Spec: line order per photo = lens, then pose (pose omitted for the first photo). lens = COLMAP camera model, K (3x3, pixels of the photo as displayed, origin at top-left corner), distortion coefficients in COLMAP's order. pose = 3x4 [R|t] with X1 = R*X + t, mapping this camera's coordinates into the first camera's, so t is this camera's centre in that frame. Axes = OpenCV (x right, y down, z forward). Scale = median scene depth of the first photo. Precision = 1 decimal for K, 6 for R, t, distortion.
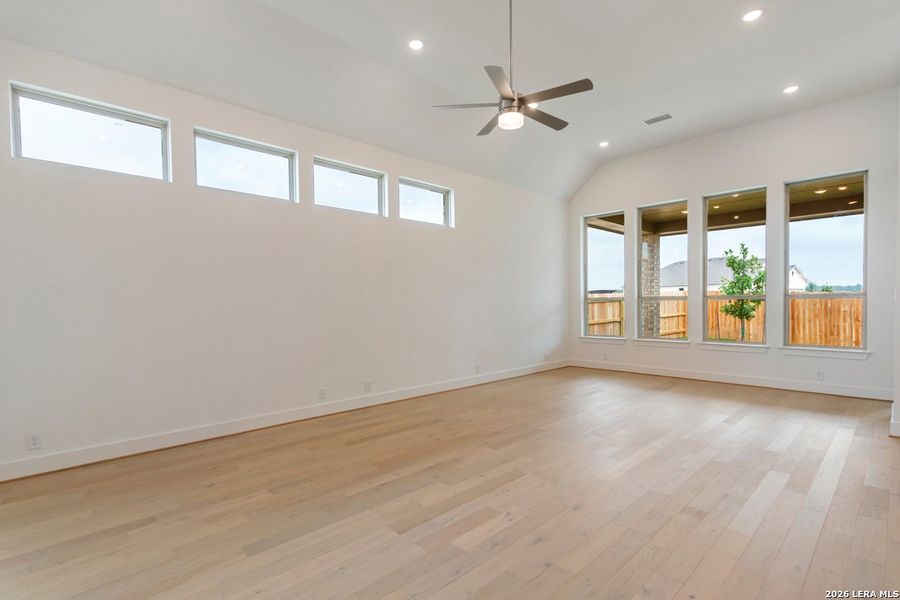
lens RADIAL K [[429.8, 0, 447.4], [0, 429.8, 315.9], [0, 0, 1]] dist [0.002431, 0.000511]
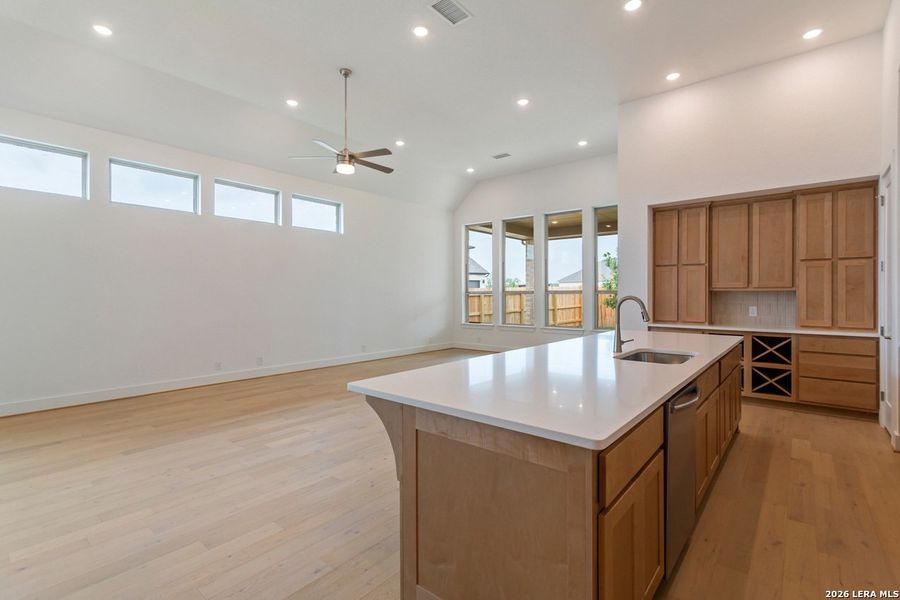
lens RADIAL K [[420.9, 0, 449.7], [0, 420.9, 294.1], [0, 0, 1]] dist [0.003681, 0.001014]
pose [[0.993247, 0.011071, 0.115491, 0.157101], [-0.007512, 0.999485, -0.031211, 0.003424], [-0.115778, 0.030132, 0.992818, -0.202088]]
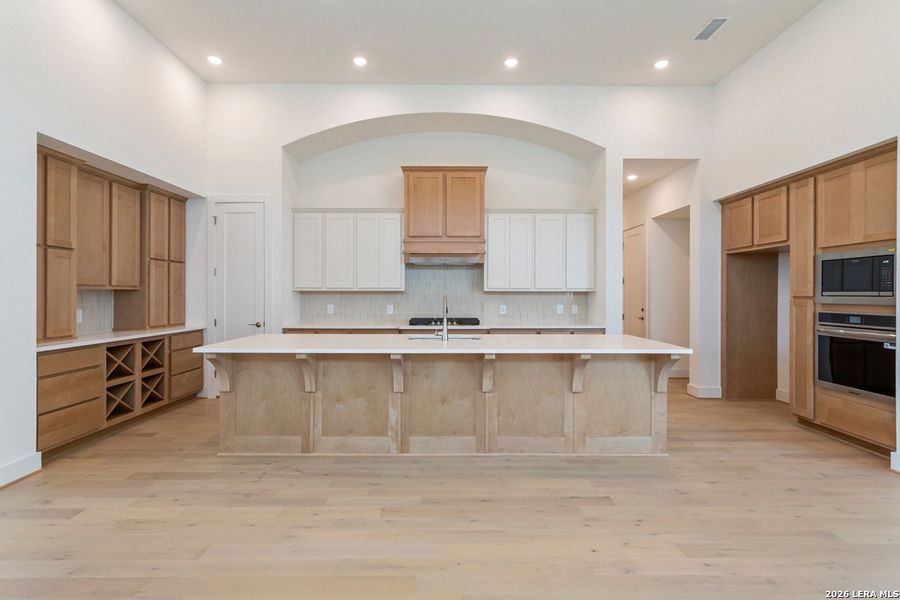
lens RADIAL K [[422.3, 0, 450.2], [0, 422.3, 294.9], [0, 0, 1]] dist [0.003677, 0.000346]
pose [[-0.727736, 0.009475, 0.685792, 0.014650], [0.026828, 0.999533, 0.014659, -0.016062], [-0.685333, 0.029067, -0.727650, 0.525823]]
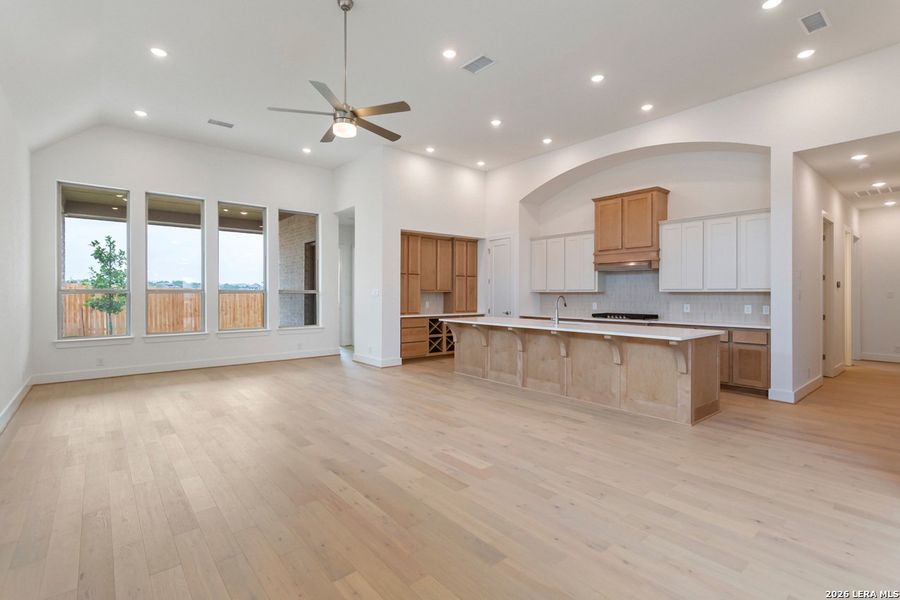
lens RADIAL K [[422.3, 0, 450.2], [0, 422.3, 294.9], [0, 0, 1]] dist [0.003677, 0.000346]
pose [[0.064788, 0.009564, 0.997853, -0.424625], [0.026720, 0.999579, -0.011316, -0.005294], [-0.997541, 0.027396, 0.064505, 0.314321]]
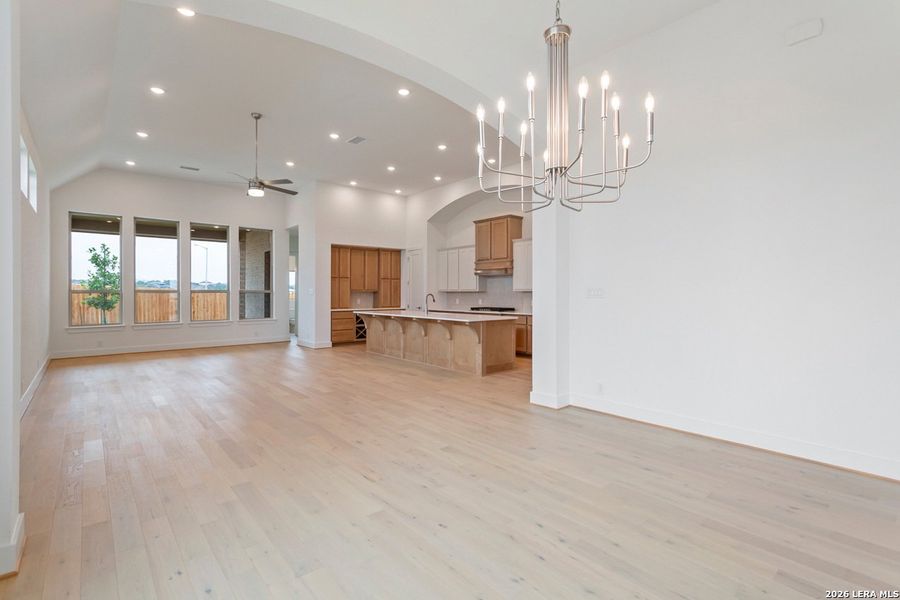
lens RADIAL K [[423.5, 0, 449.9], [0, 423.5, 290.5], [0, 0, 1]] dist [0.003274, 0.000841]
pose [[0.053540, 0.016913, 0.998422, -0.734167], [0.028767, 0.999415, -0.018473, 0.005319], [-0.998151, 0.029711, 0.053022, 0.050517]]
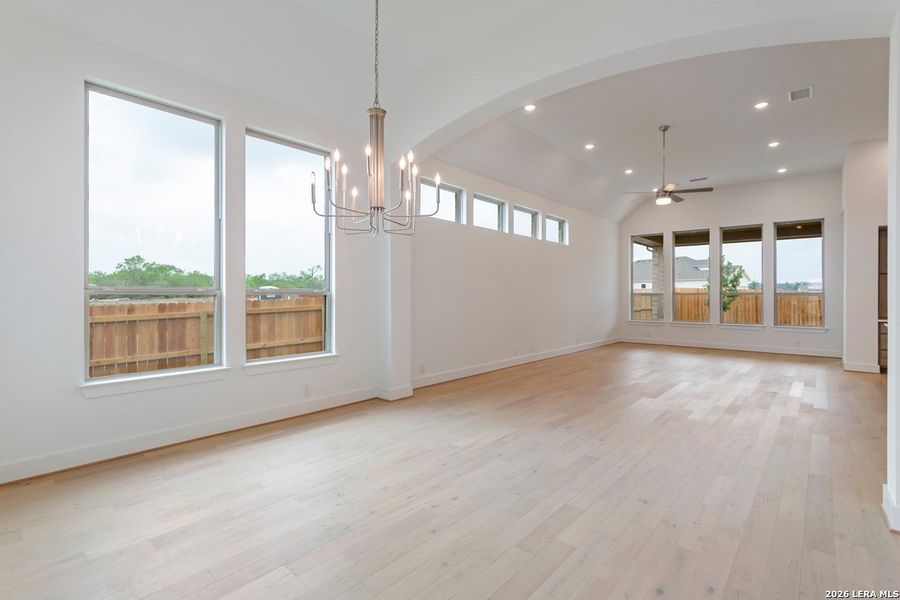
lens RADIAL K [[422.3, 0, 450.2], [0, 422.3, 294.9], [0, 0, 1]] dist [0.003677, 0.000346]
pose [[0.995854, 0.012777, 0.090060, -0.448939], [-0.010062, 0.999483, -0.030537, 0.014086], [-0.090403, 0.029505, 0.995468, -0.361638]]
